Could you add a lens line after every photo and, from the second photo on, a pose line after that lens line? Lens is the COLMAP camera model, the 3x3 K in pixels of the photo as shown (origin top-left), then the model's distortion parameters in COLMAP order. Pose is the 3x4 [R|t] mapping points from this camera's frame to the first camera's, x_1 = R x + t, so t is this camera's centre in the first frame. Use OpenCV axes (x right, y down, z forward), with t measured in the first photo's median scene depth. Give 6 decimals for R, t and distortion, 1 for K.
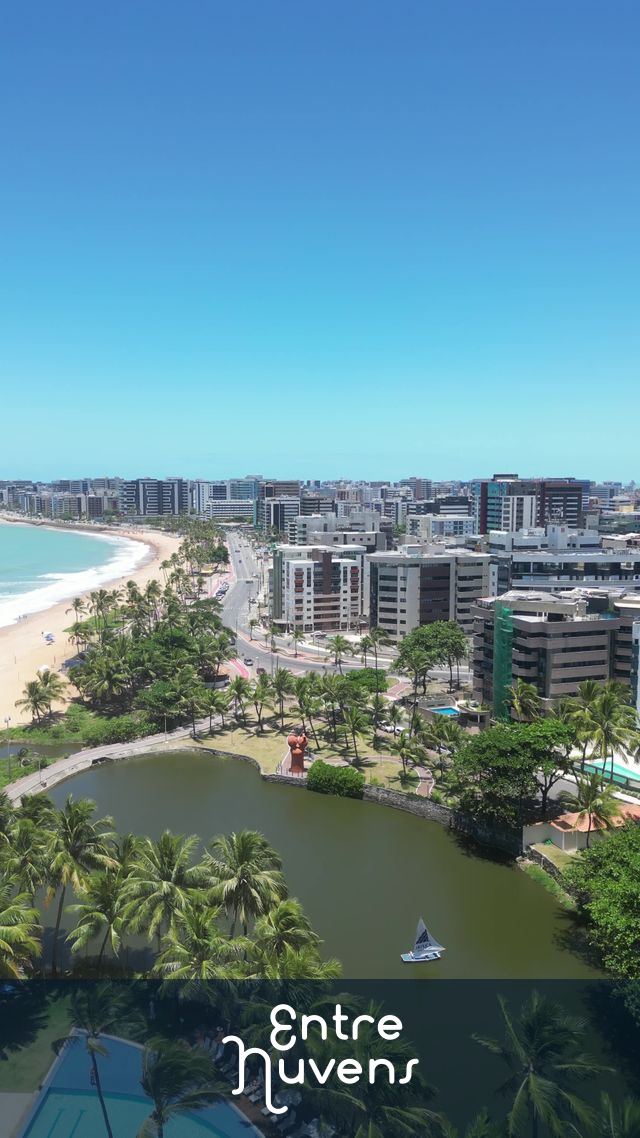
lens RADIAL K [[825.9, 0, 320.0], [0, 825.9, 569.0], [0, 0, 1]] dist [0.064048, -0.083183]
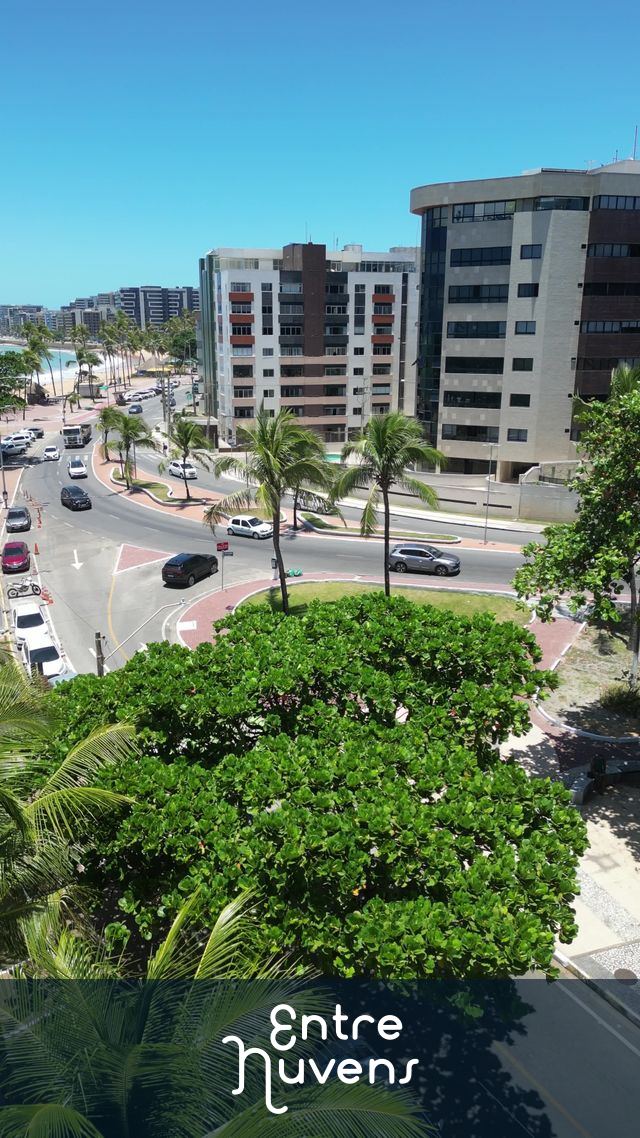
lens RADIAL K [[825.9, 0, 320.0], [0, 825.9, 569.0], [0, 0, 1]] dist [0.064048, -0.083183]
pose [[0.997943, 0.020520, -0.060741, 0.038761], [-0.009585, 0.984503, 0.175108, 0.062935], [0.063393, -0.174166, 0.982674, 0.583589]]
